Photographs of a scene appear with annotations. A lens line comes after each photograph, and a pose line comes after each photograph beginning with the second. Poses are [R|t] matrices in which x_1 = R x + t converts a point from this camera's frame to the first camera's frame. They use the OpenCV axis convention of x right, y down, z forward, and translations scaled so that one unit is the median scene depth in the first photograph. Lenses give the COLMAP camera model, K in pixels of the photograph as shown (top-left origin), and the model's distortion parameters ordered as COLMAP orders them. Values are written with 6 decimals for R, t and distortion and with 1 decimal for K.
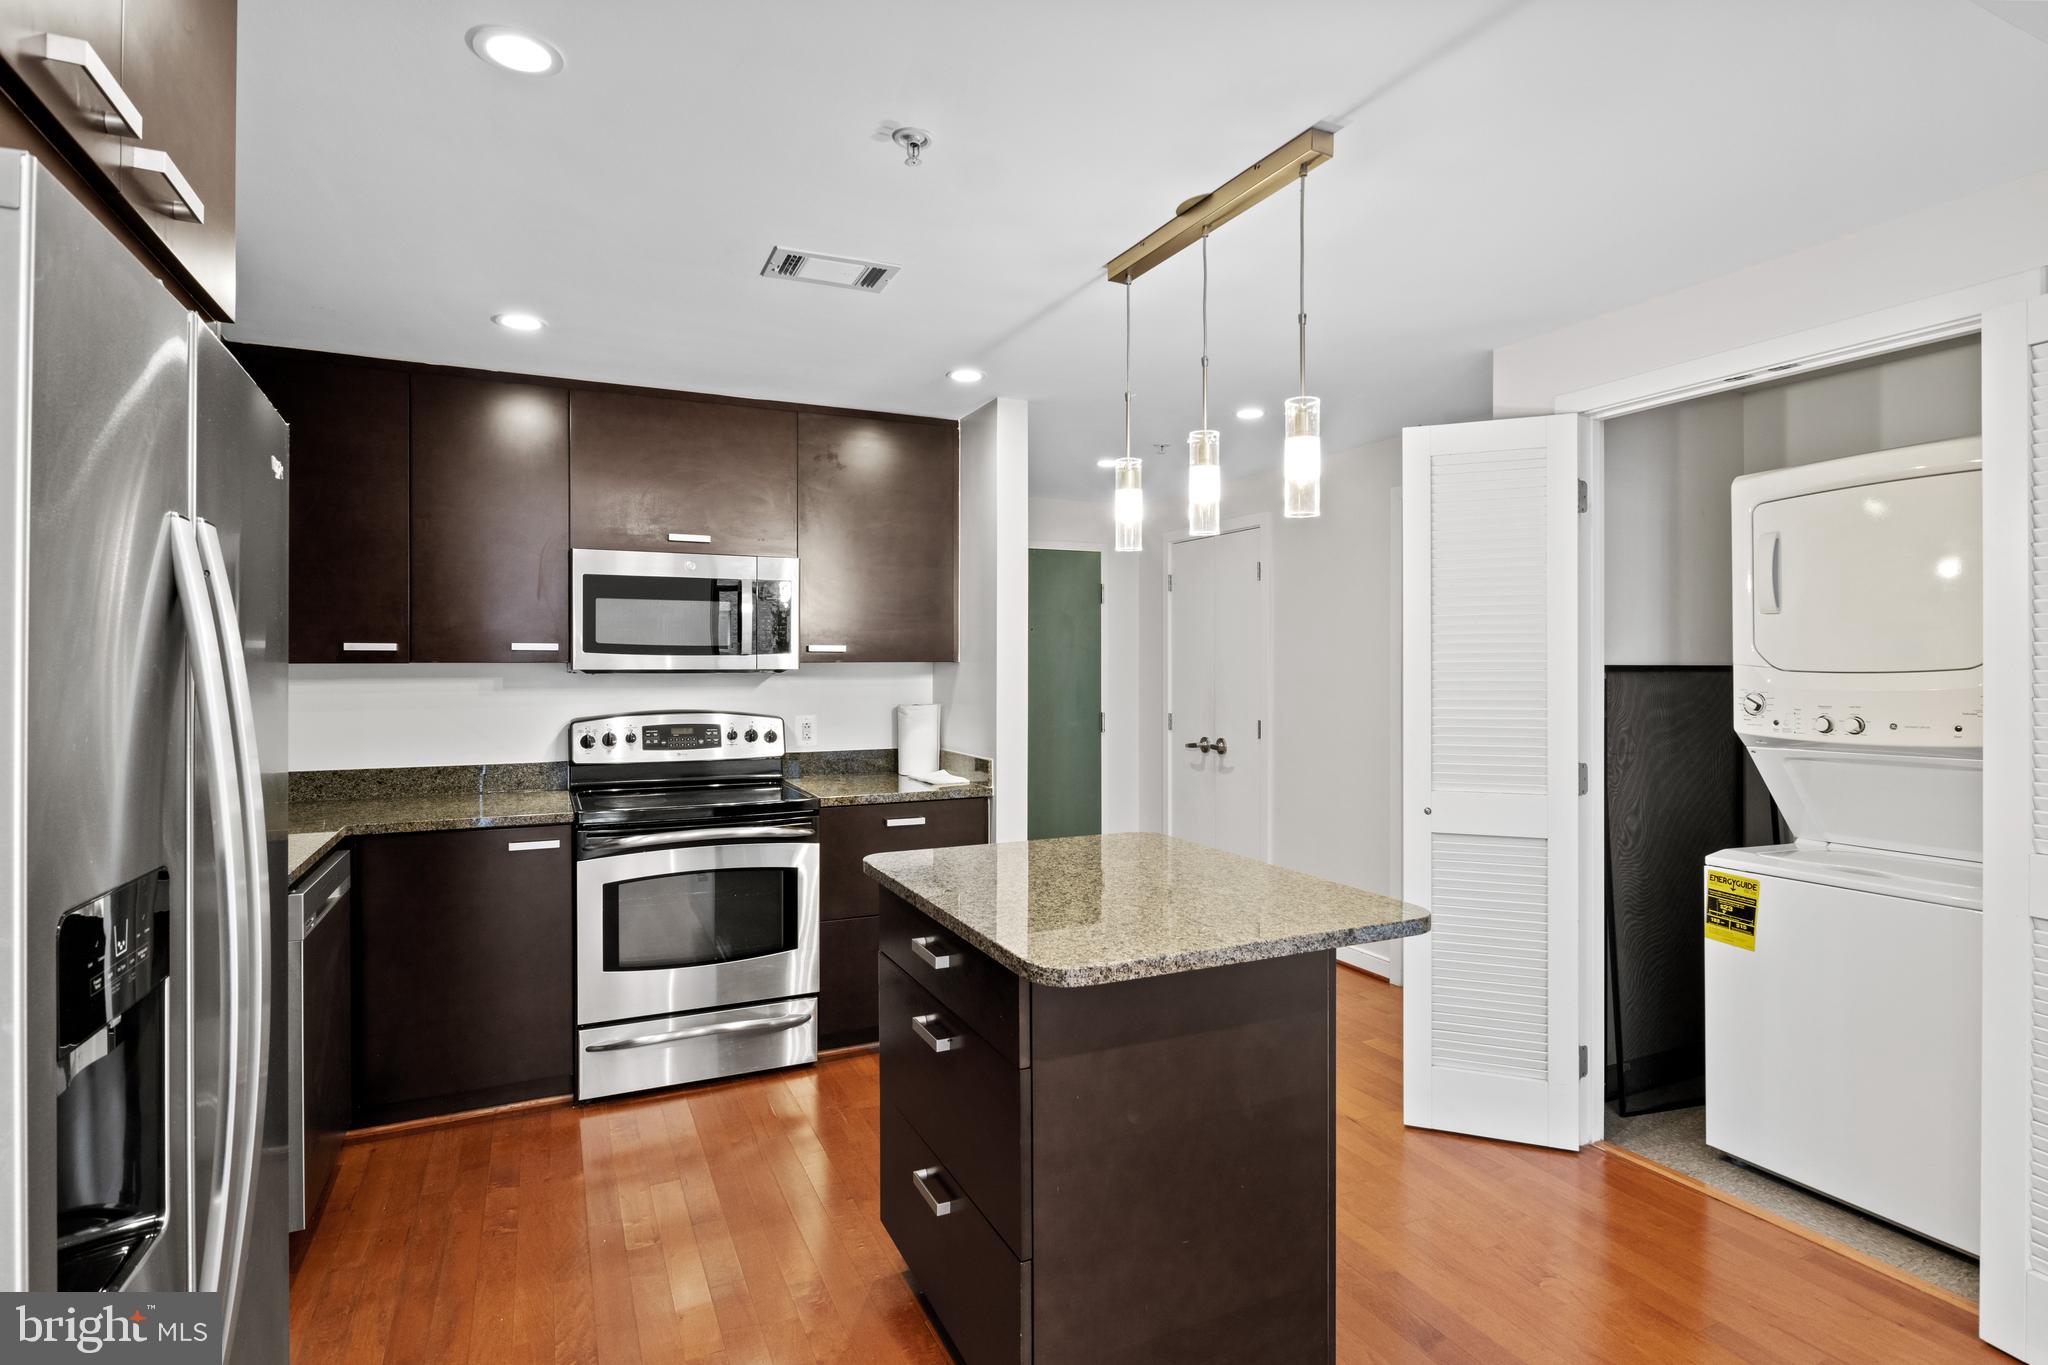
lens RADIAL K [[1027.9, 0, 1025.7], [0, 1027.9, 668.7], [0, 0, 1]] dist [-0.002449, 0.000146]
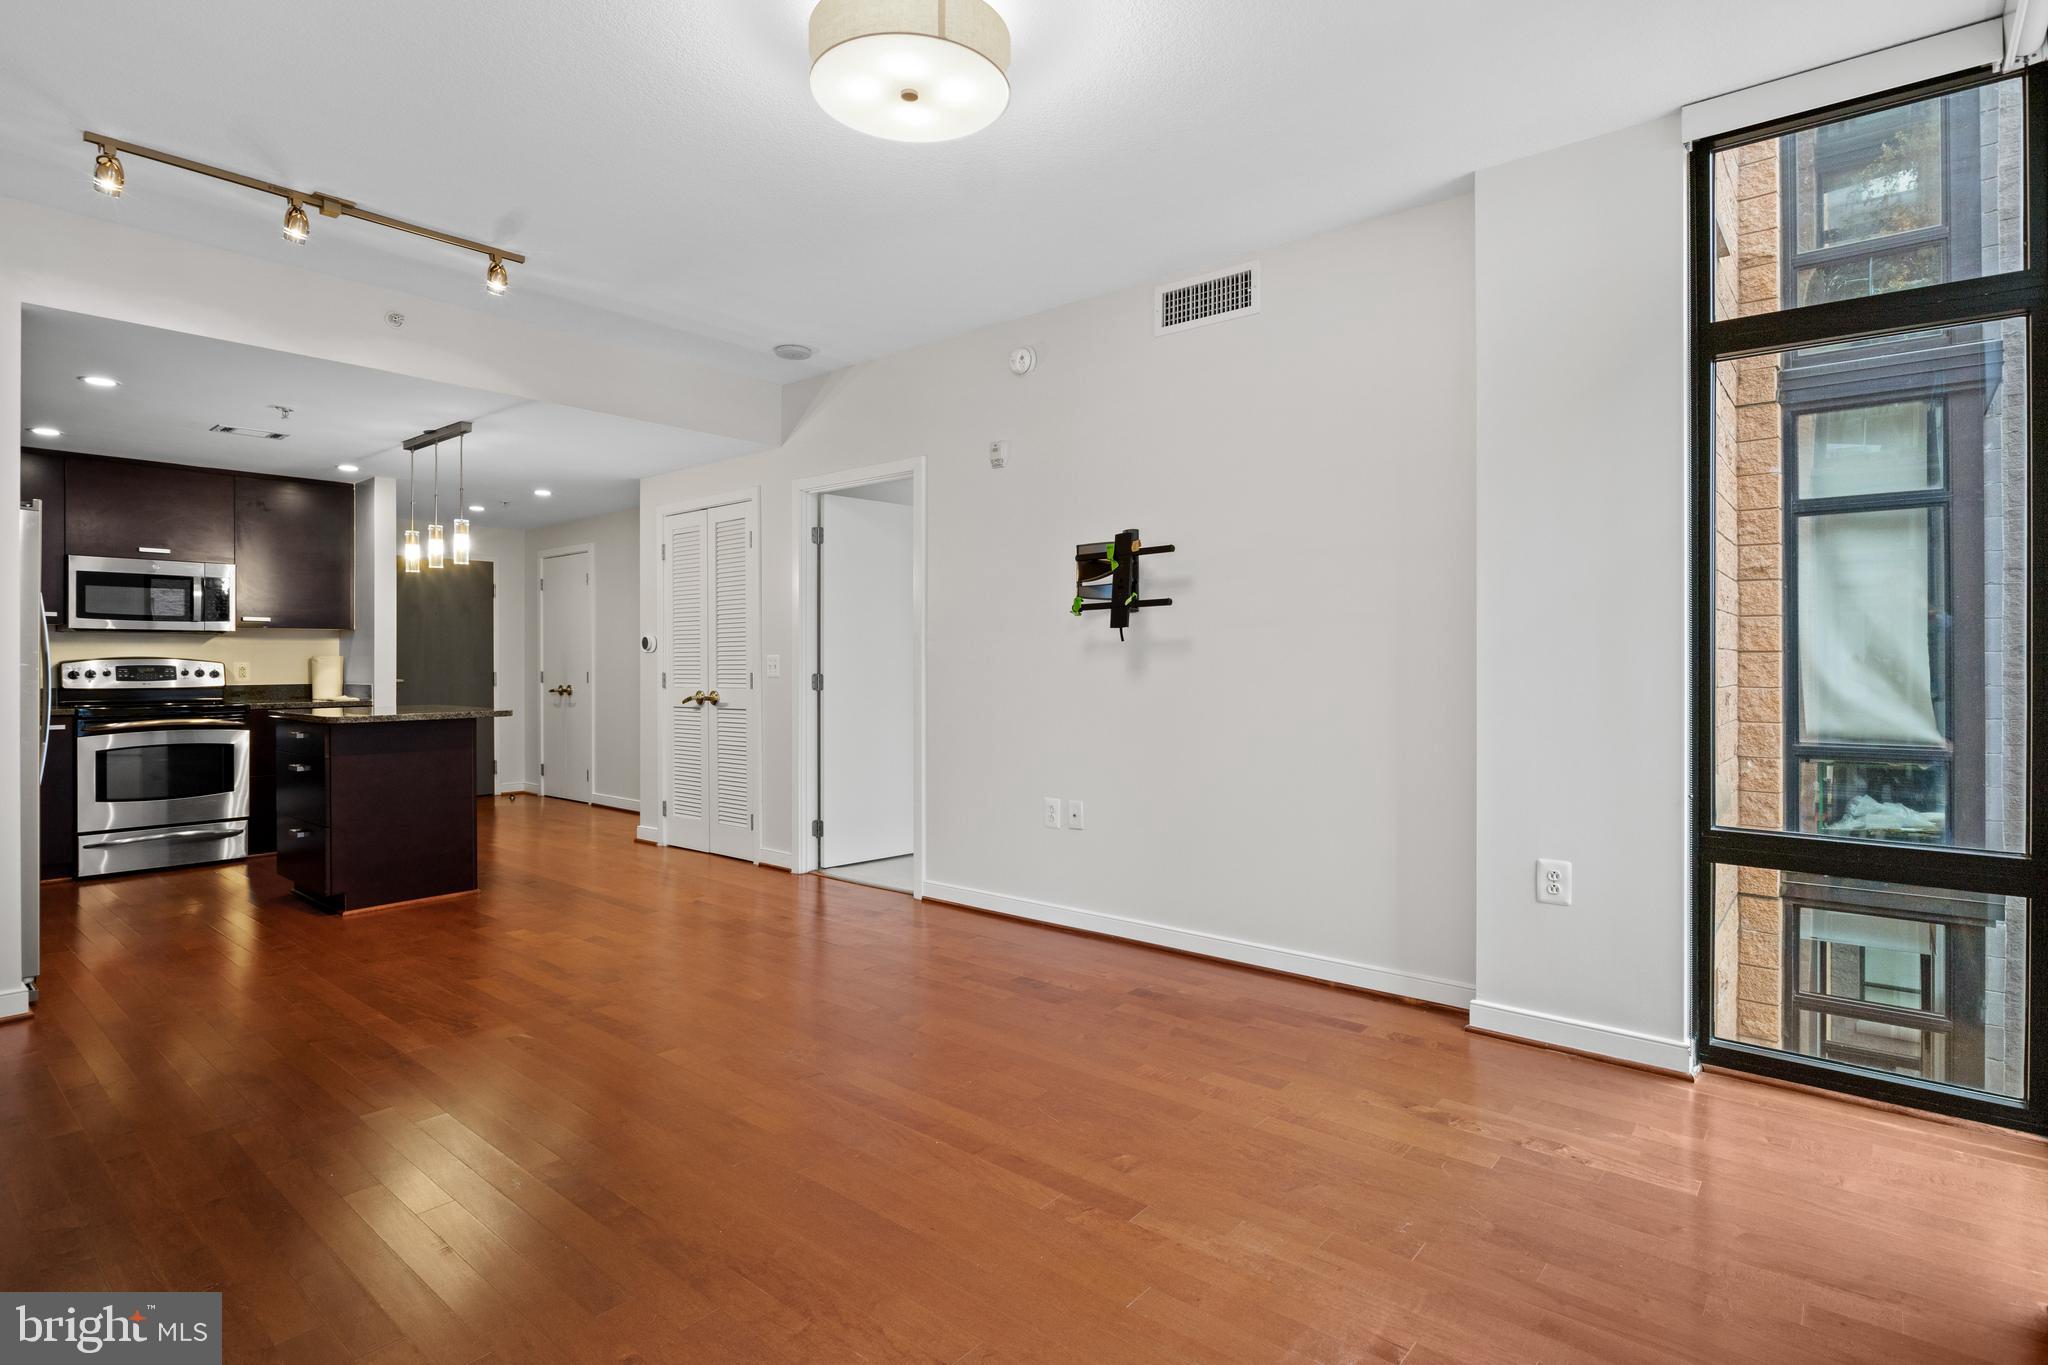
lens RADIAL K [[1025.6, 0, 1025.0], [0, 1025.6, 662.4], [0, 0, 1]] dist [-0.004557, -0.001353]
pose [[0.909036, -0.001838, 0.416713, 0.264832], [0.004487, 0.999975, -0.005378, 0.069321], [-0.416693, 0.006759, 0.909022, -1.091304]]
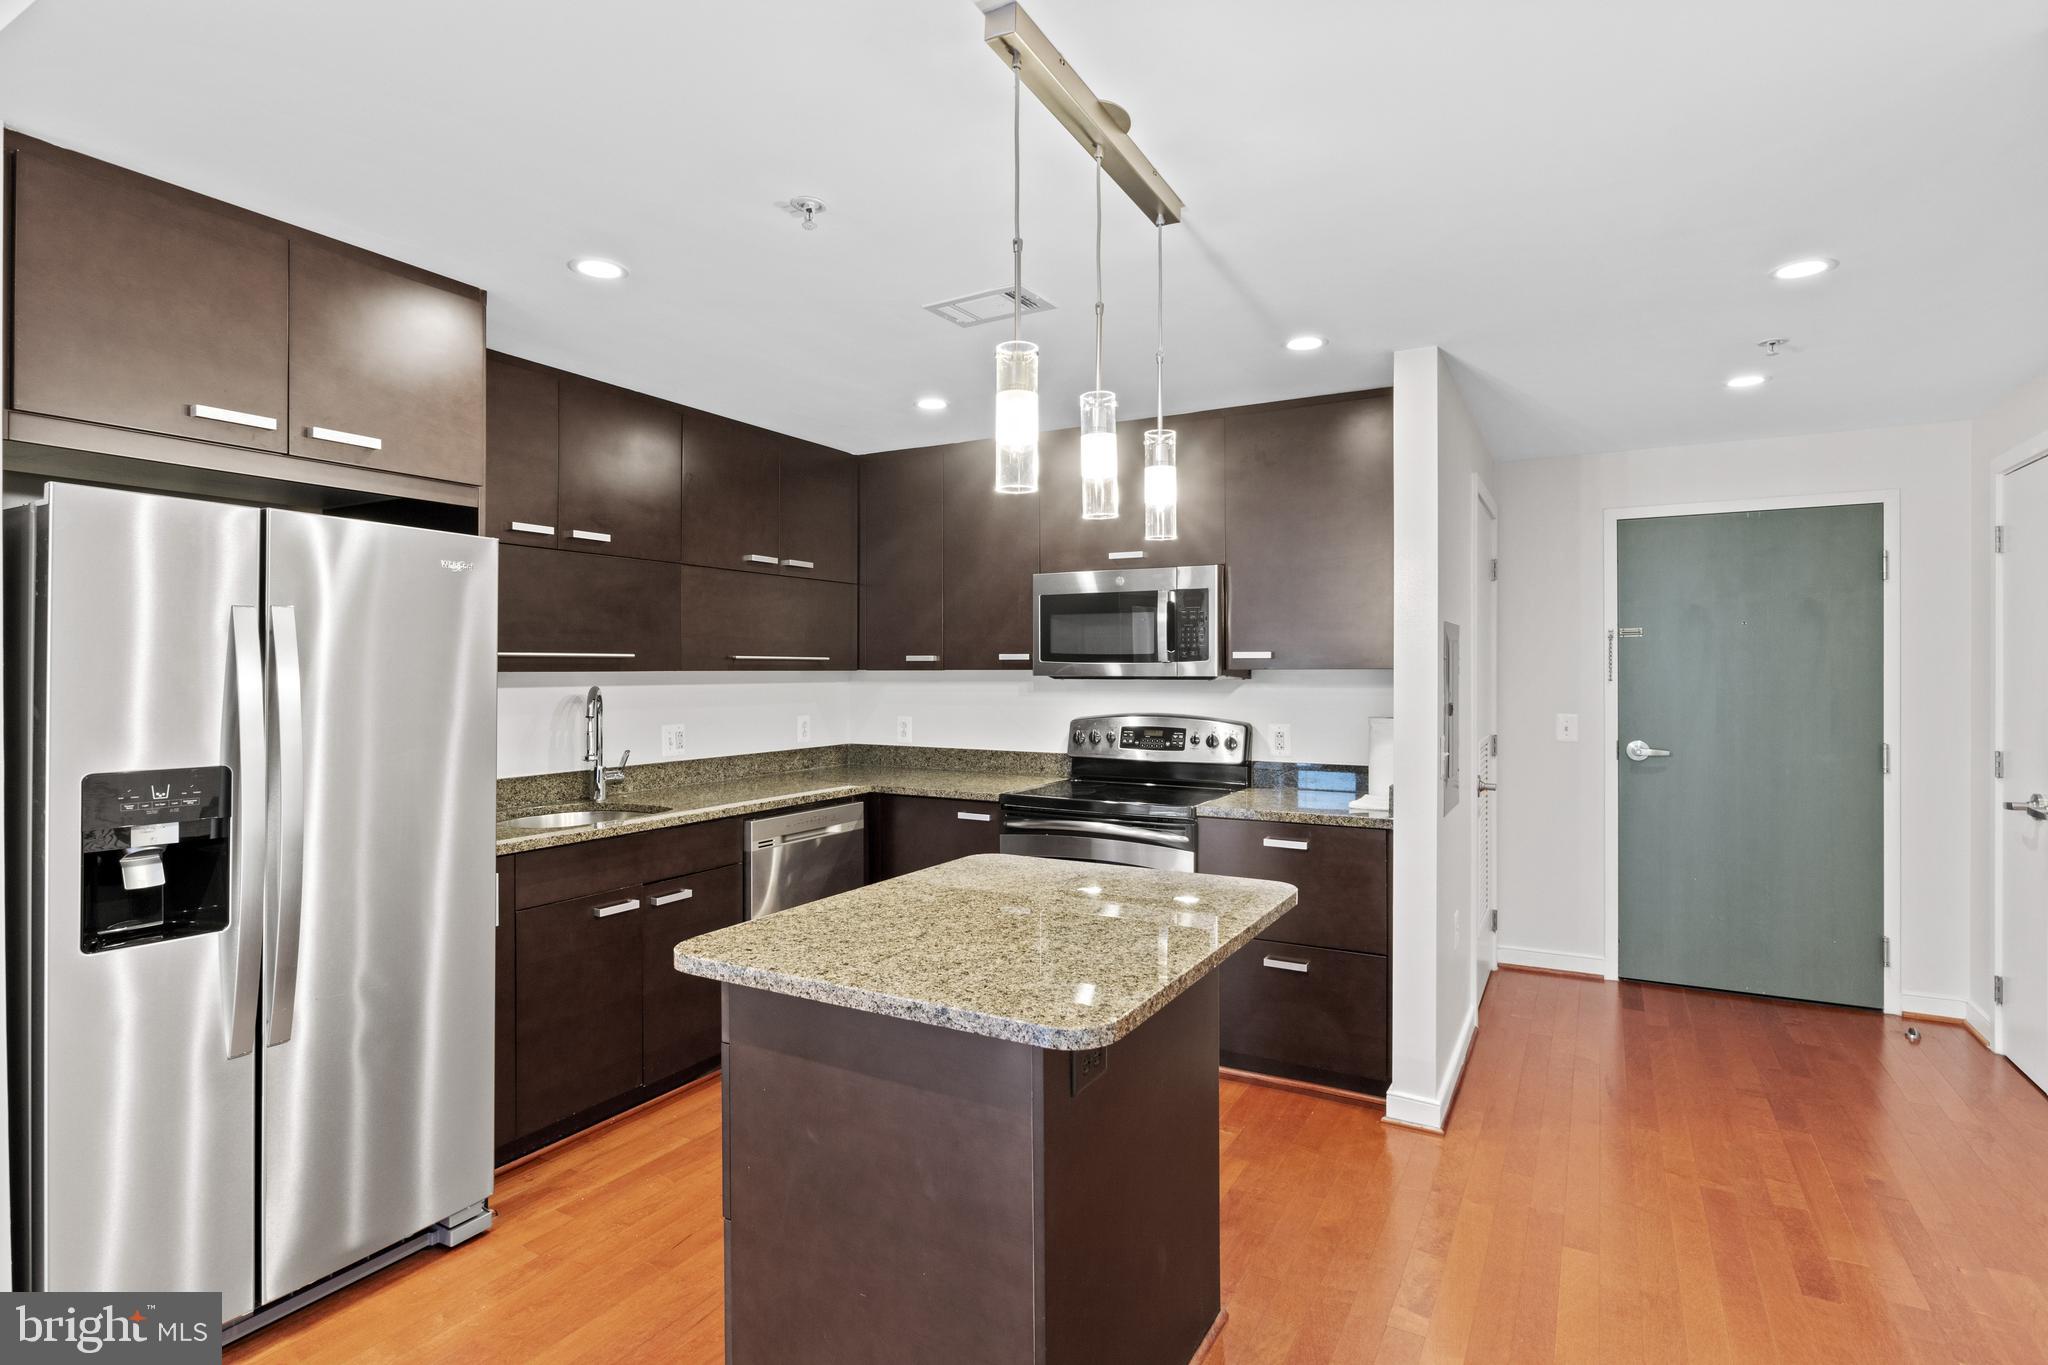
lens RADIAL K [[1020.4, 0, 1027.0], [0, 1020.4, 670.9], [0, 0, 1]] dist [-0.008652, 0.000121]
pose [[0.577597, 0.002018, -0.816319, 0.499256], [-0.003598, 0.999994, -0.000074, -0.004321], [0.816314, 0.002980, 0.577601, 0.295034]]
